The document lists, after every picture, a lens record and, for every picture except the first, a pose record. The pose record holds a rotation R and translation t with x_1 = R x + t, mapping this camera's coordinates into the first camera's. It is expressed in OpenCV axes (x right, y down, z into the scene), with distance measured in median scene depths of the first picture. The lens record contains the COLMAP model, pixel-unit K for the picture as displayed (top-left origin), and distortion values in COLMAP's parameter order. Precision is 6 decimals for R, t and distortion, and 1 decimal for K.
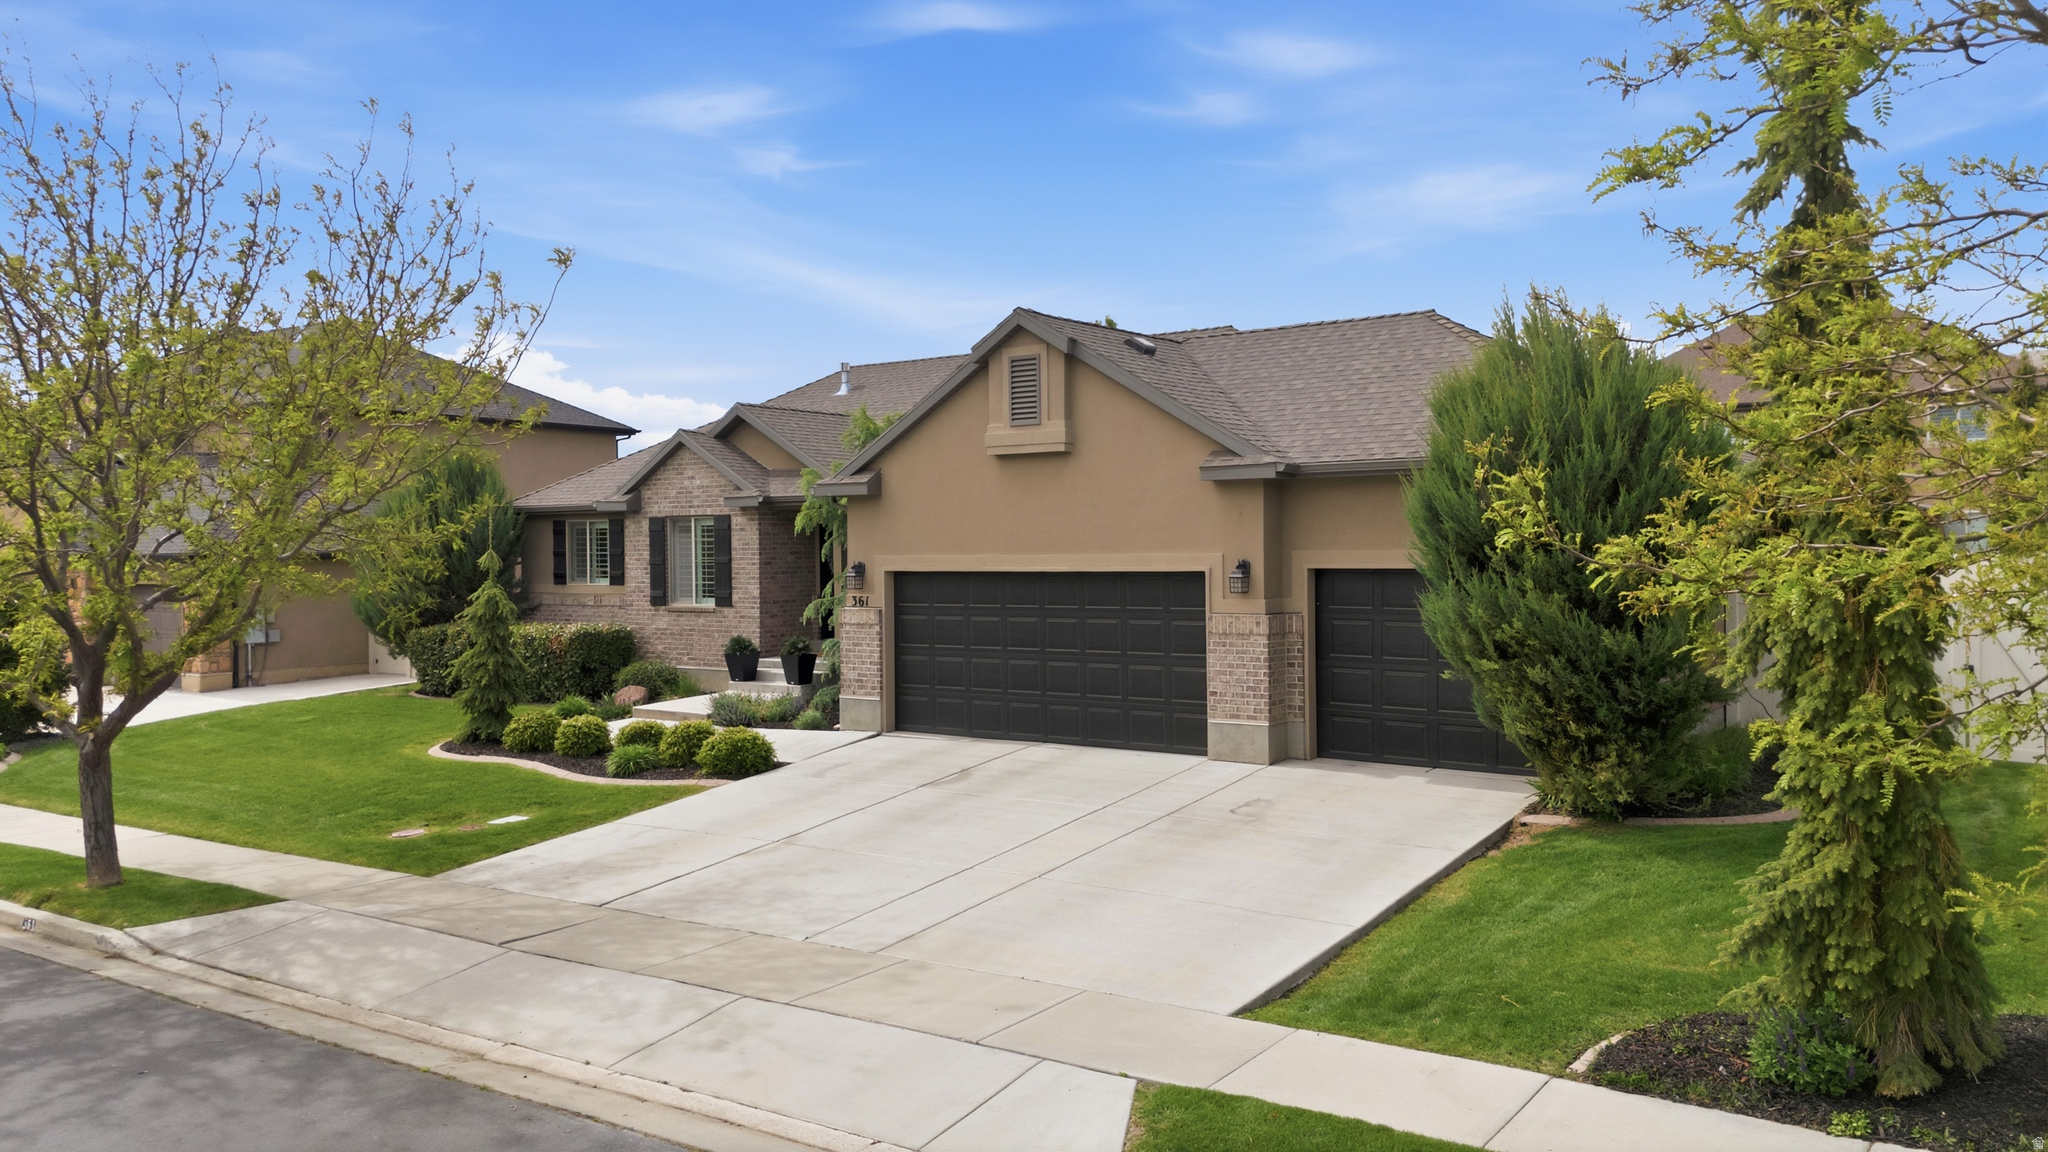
lens RADIAL K [[1529.5, 0, 1021.6], [0, 1529.5, 571.2], [0, 0, 1]] dist [-0.000006, -0.000630]
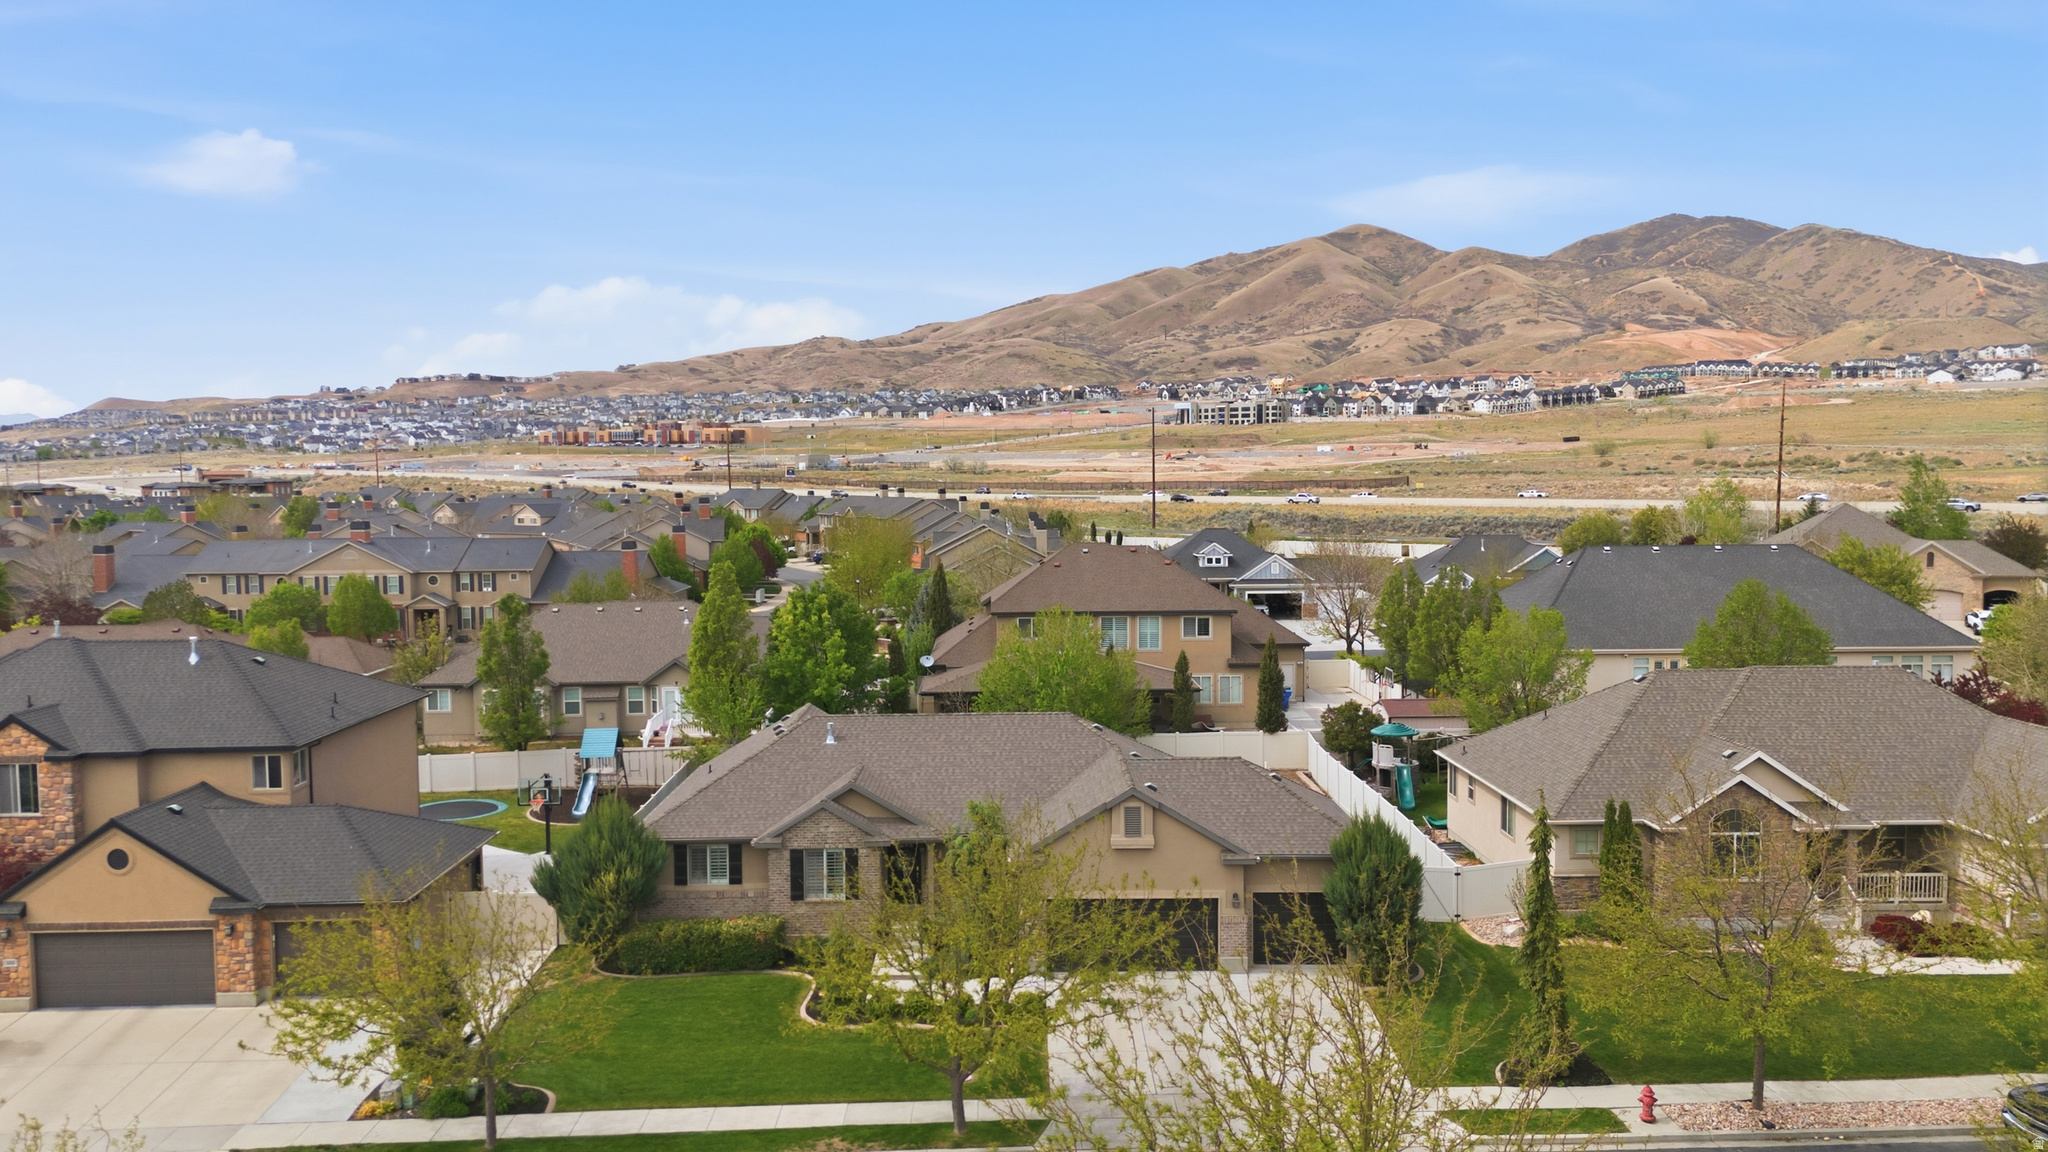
lens RADIAL K [[1529.5, 0, 1026.0], [0, 1529.5, 576.0], [0, 0, 1]] dist [-0.000006, -0.000630]
pose [[0.781653, -0.027835, 0.623092, -1.552384], [0.000075, 0.999008, 0.044533, -0.591374], [-0.623713, -0.034763, 0.780880, -0.689498]]
